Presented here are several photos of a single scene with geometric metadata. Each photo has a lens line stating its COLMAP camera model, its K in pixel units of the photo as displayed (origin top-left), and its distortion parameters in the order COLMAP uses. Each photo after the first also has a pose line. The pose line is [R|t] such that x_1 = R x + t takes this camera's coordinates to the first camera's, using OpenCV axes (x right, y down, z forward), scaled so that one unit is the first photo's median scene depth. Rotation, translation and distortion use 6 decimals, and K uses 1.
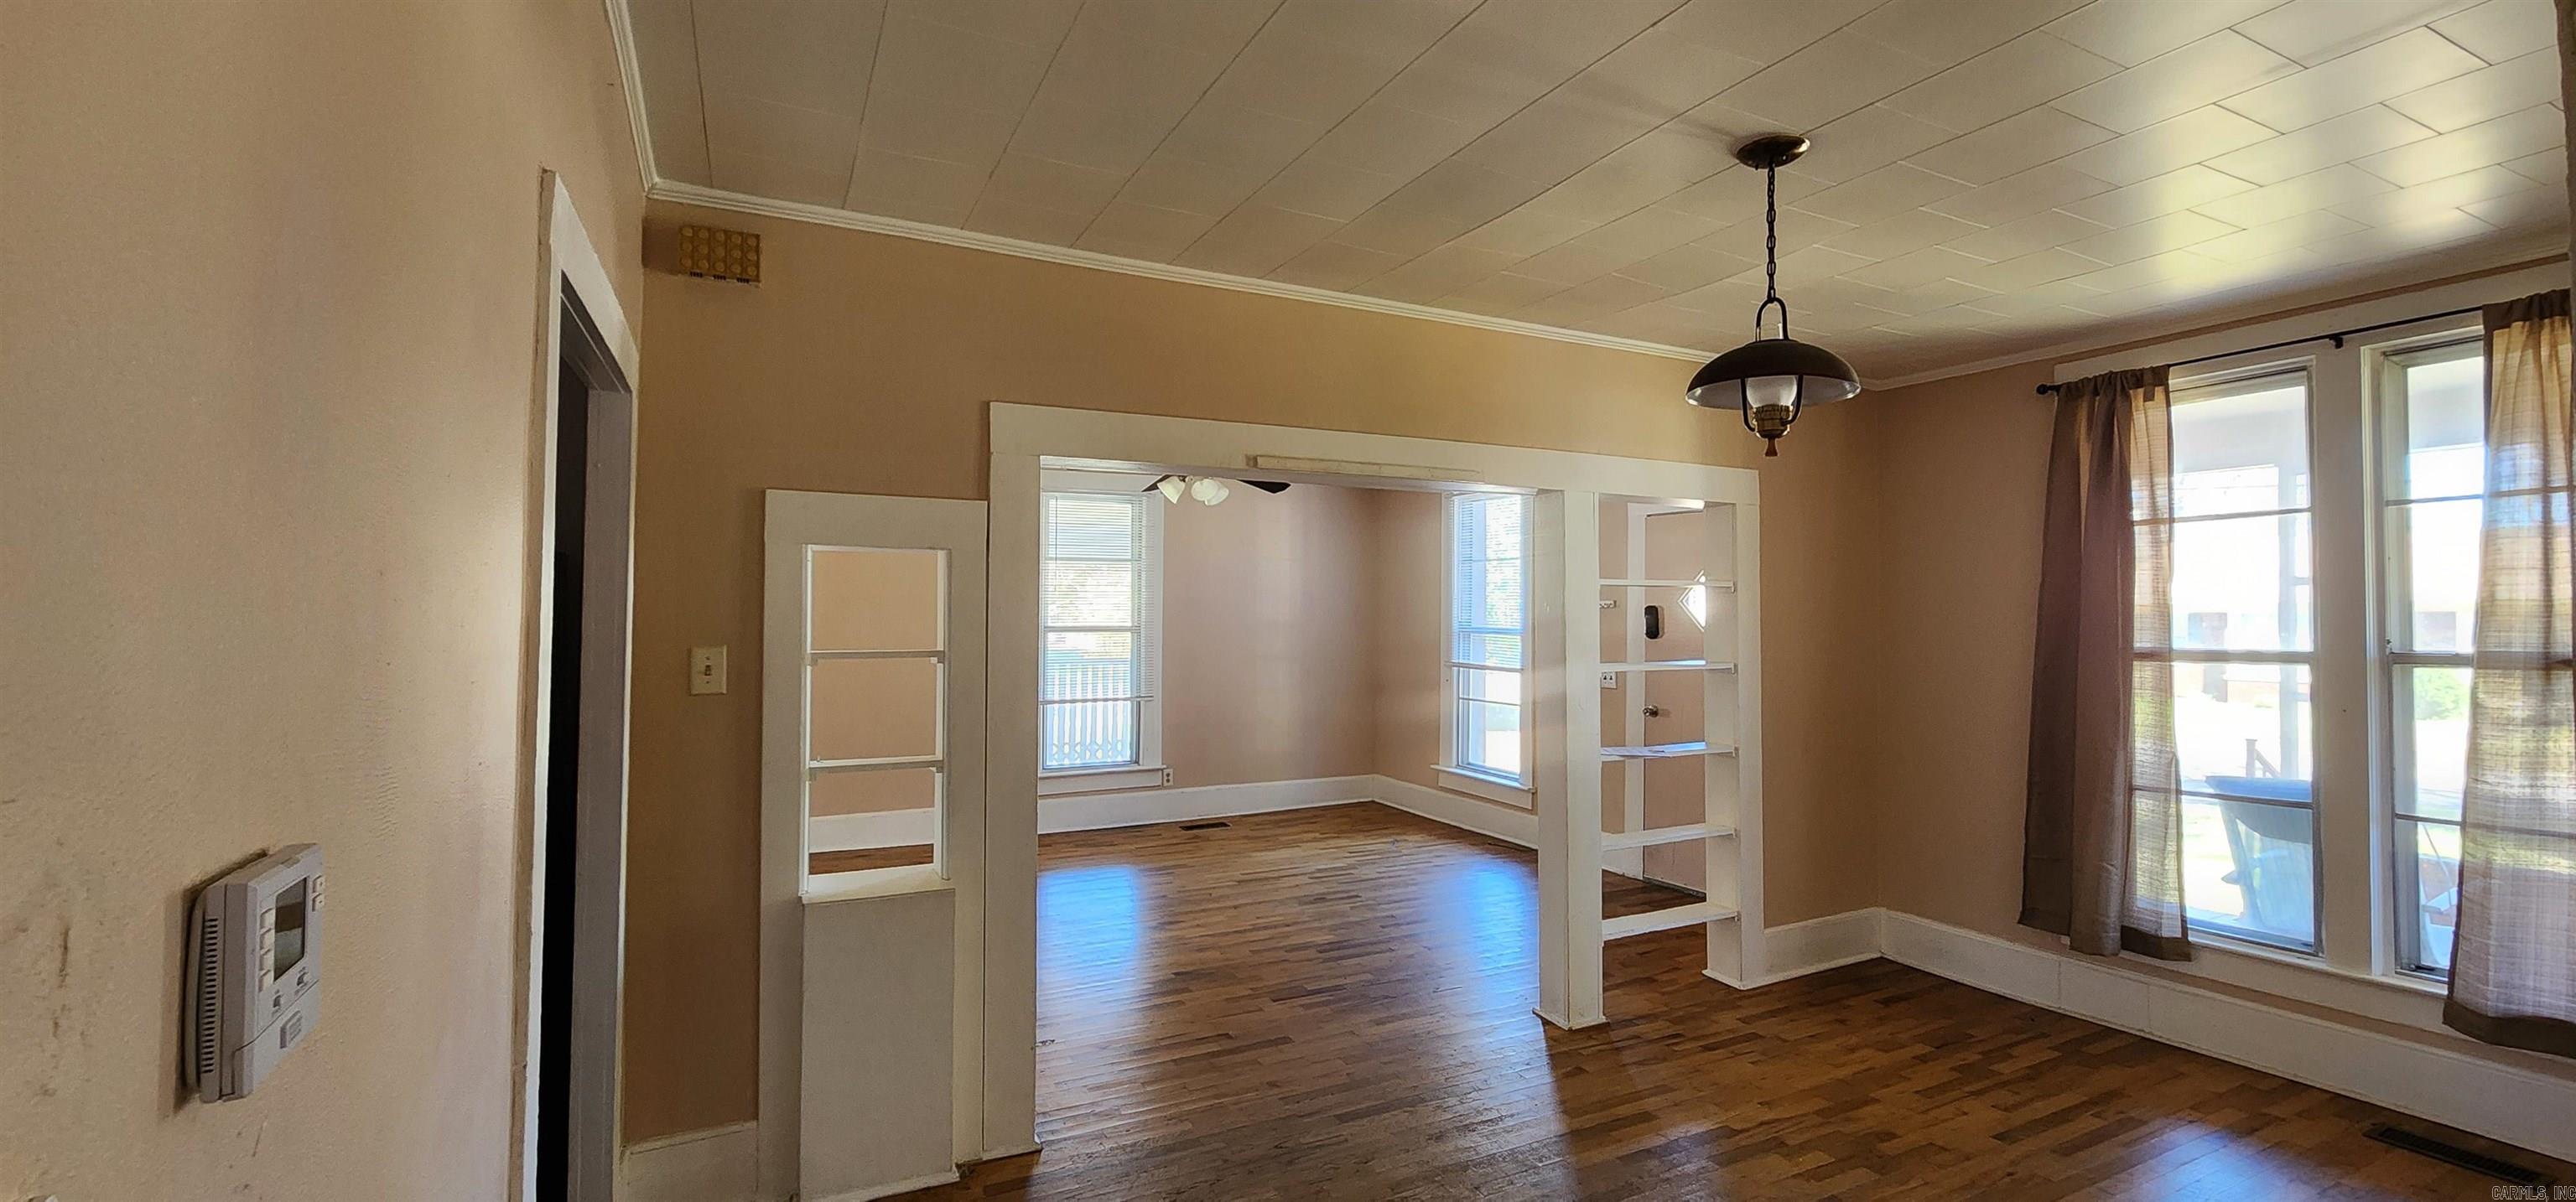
lens RADIAL K [[1054.8, 0, 1288.0], [0, 1054.8, 601.0], [0, 0, 1]] dist [0.001950, -0.000161]
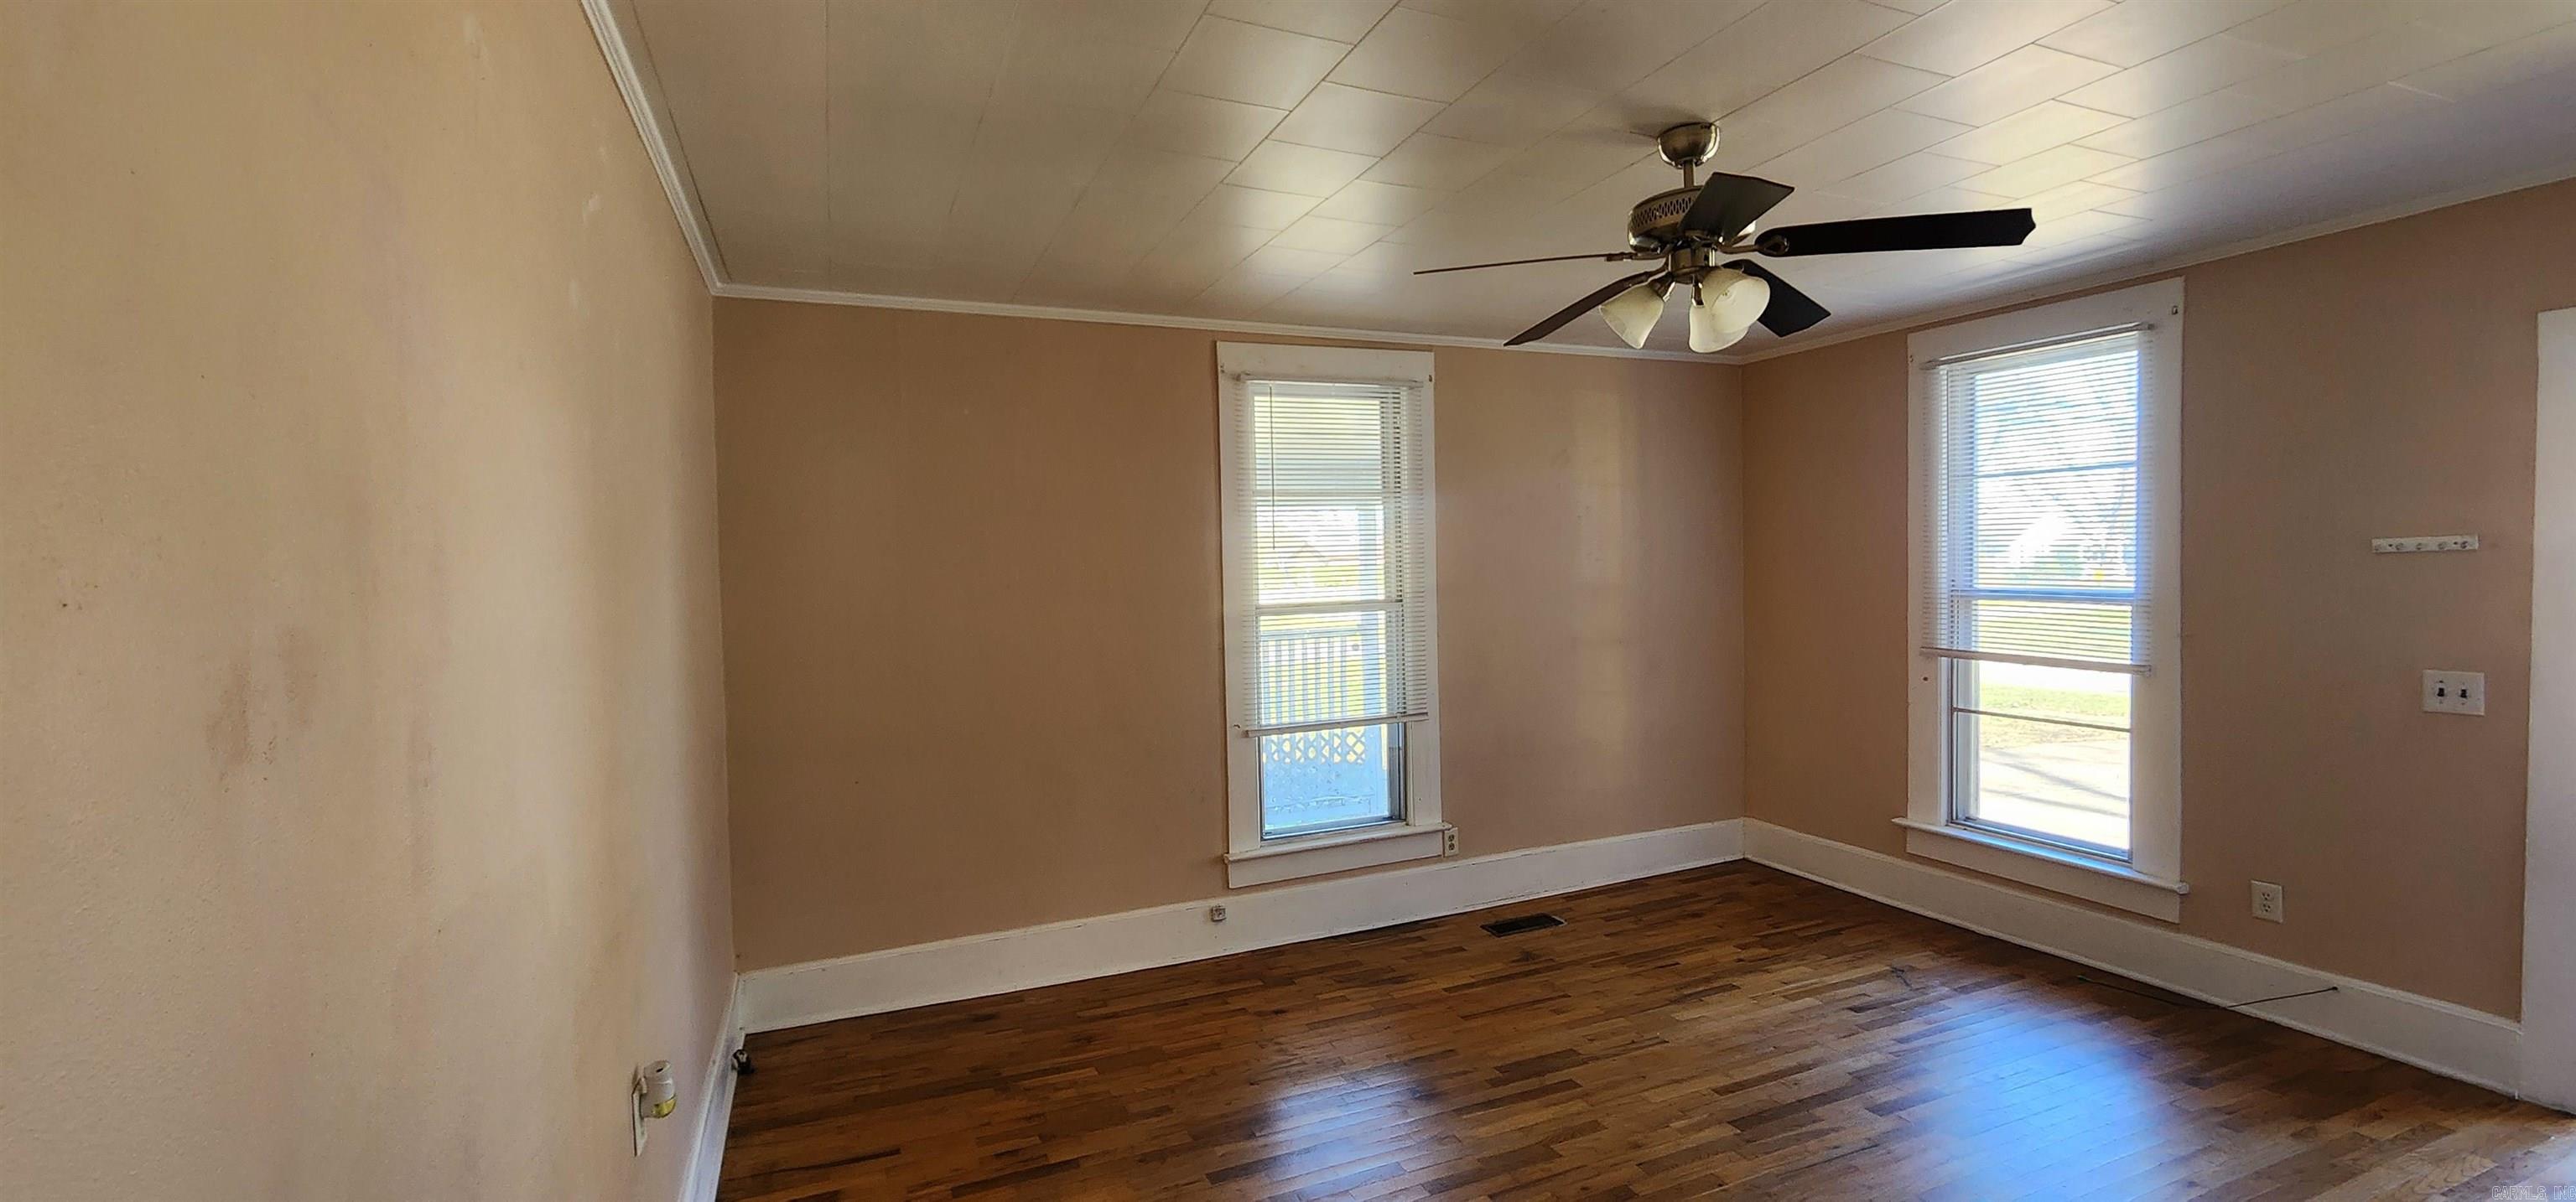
lens RADIAL K [[1054.8, 0, 1288.0], [0, 1054.8, 601.0], [0, 0, 1]] dist [0.001950, -0.000161]
pose [[0.997889, -0.023220, -0.060649, -0.170368], [0.025765, 0.998806, 0.041511, -0.001928], [0.059613, -0.042986, 0.997296, 0.387057]]
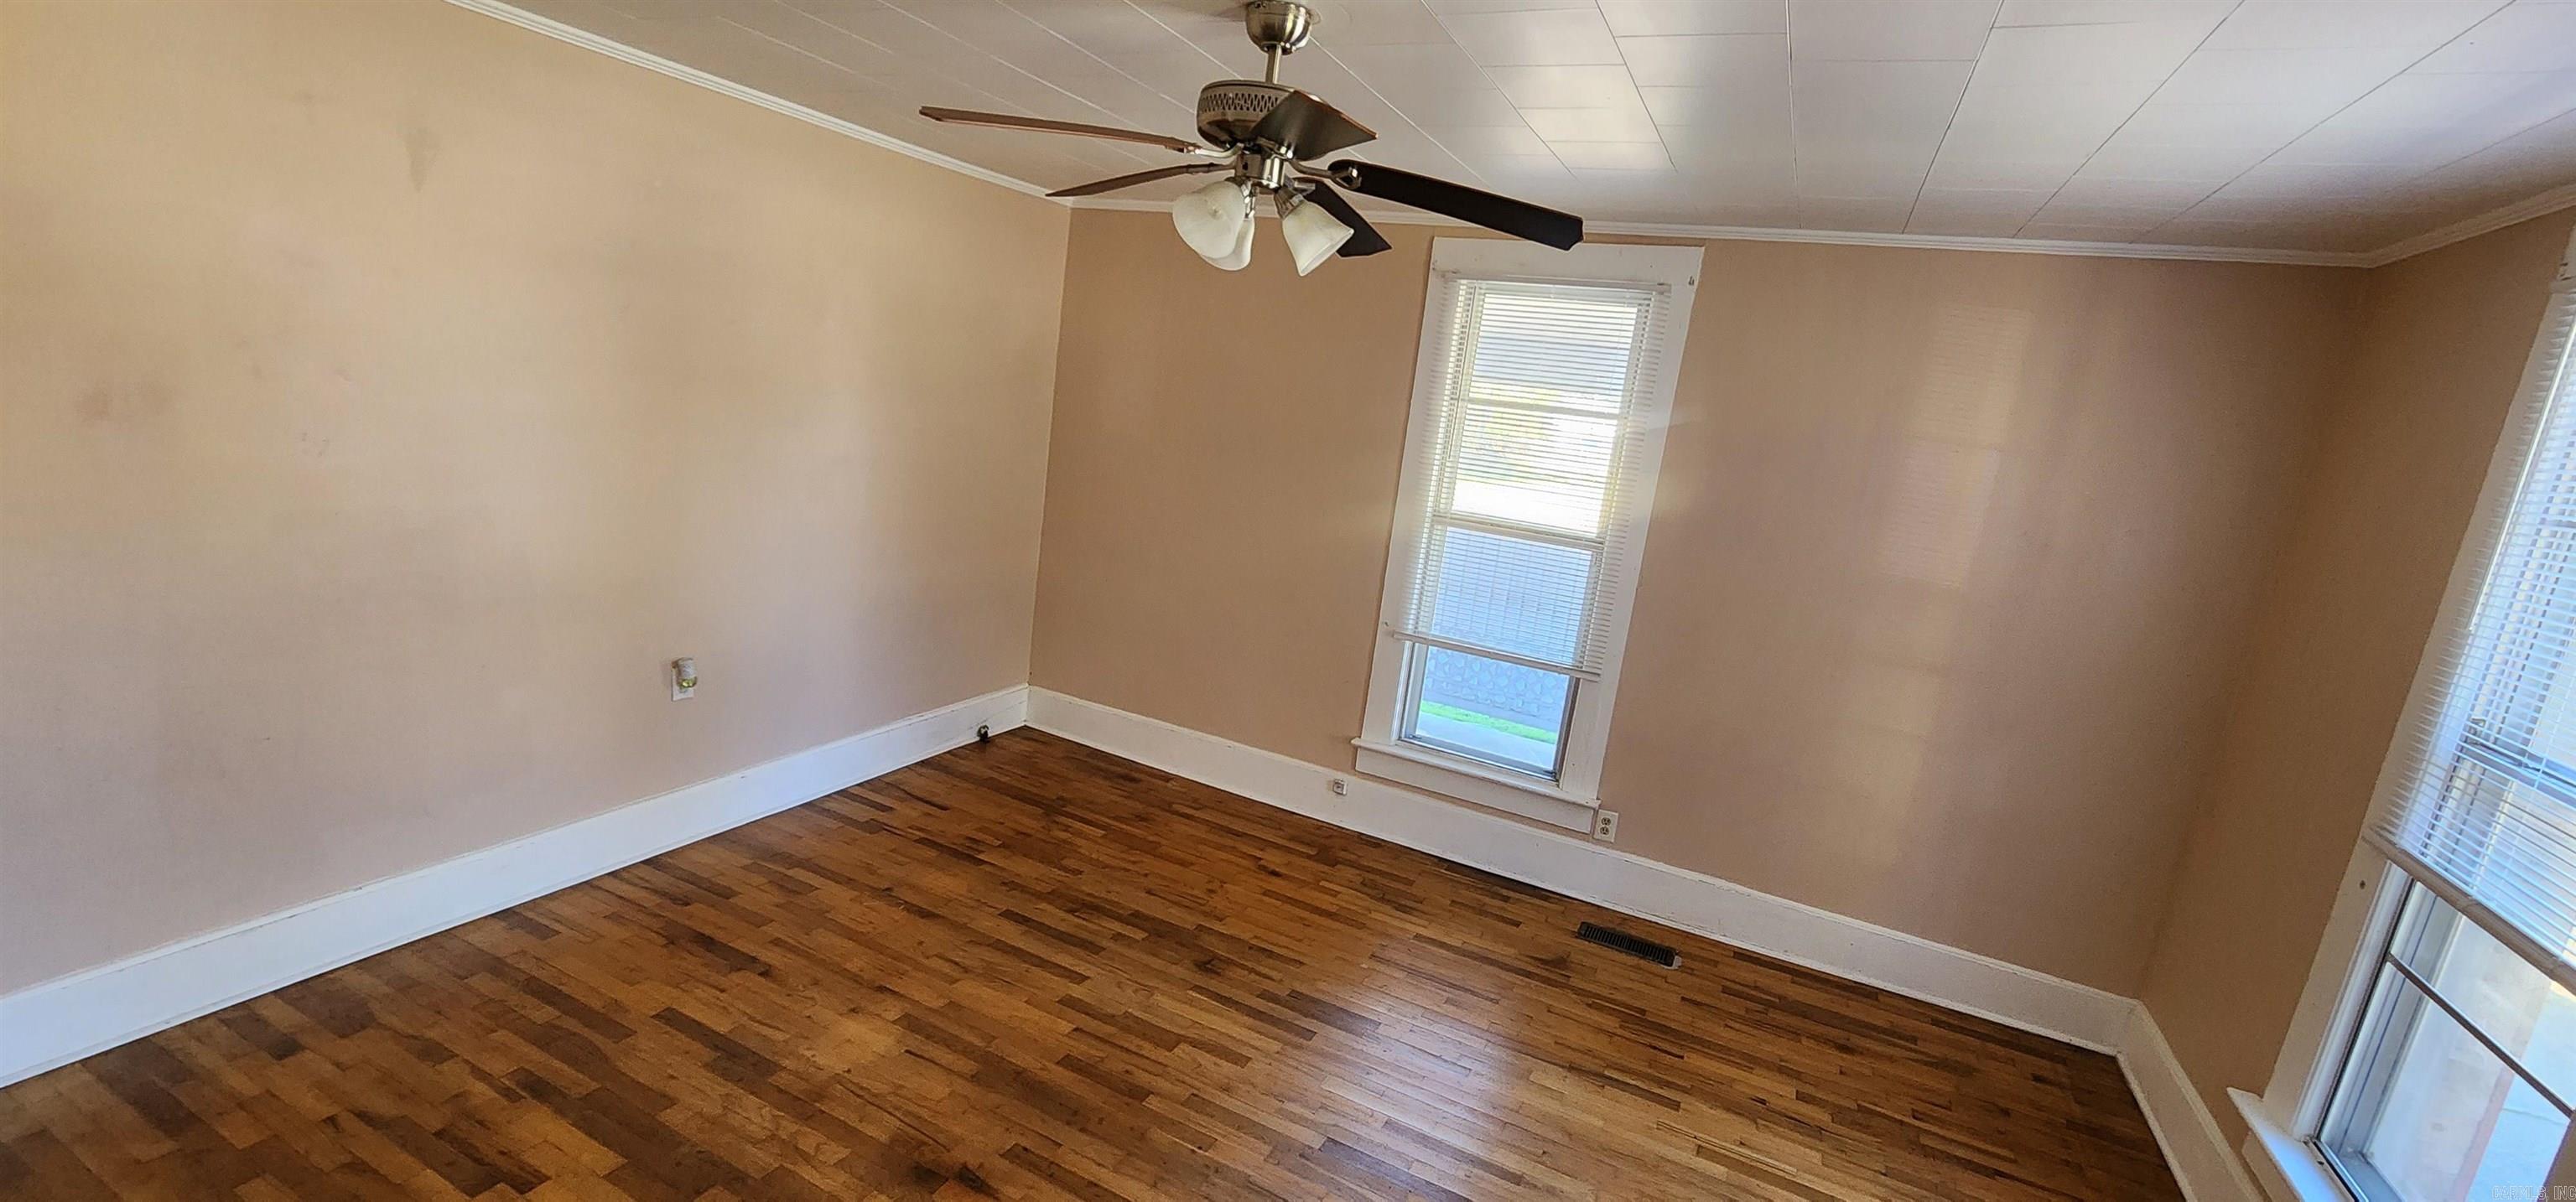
lens RADIAL K [[1054.8, 0, 1288.0], [0, 1054.8, 601.0], [0, 0, 1]] dist [0.001950, -0.000161]
pose [[0.605819, 0.229405, -0.761812, 0.172335], [-0.115746, 0.972754, 0.200881, -0.034608], [0.787138, -0.033521, 0.615865, 0.546655]]
